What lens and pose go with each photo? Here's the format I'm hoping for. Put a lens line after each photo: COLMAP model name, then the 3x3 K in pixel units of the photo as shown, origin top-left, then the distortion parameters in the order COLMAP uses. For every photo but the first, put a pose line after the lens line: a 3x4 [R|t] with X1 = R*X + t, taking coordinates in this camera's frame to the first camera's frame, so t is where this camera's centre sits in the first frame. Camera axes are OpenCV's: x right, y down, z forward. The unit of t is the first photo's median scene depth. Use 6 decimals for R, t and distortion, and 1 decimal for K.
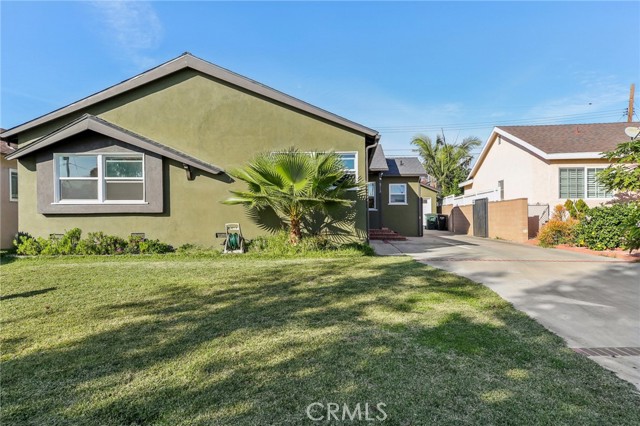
lens RADIAL K [[436.8, 0, 316.7], [0, 436.8, 211.8], [0, 0, 1]] dist [0.088220, 0.001834]
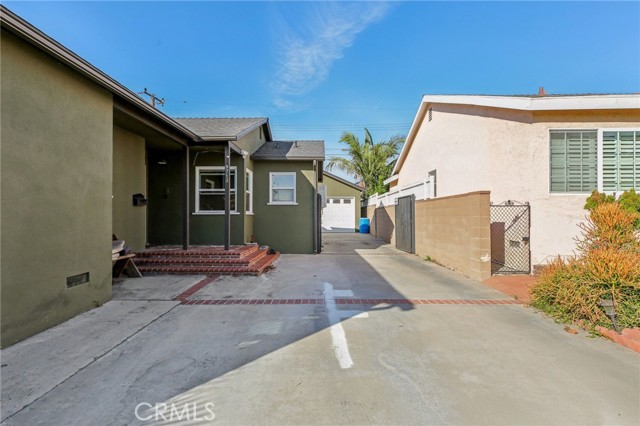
lens RADIAL K [[297.9, 0, 321.4], [0, 297.9, 215.2], [0, 0, 1]] dist [-0.002317, -0.000302]
pose [[0.998031, -0.002717, 0.062672, 0.210227], [0.001522, 0.999816, 0.019105, -0.008455], [-0.062712, -0.018972, 0.997851, 0.540303]]
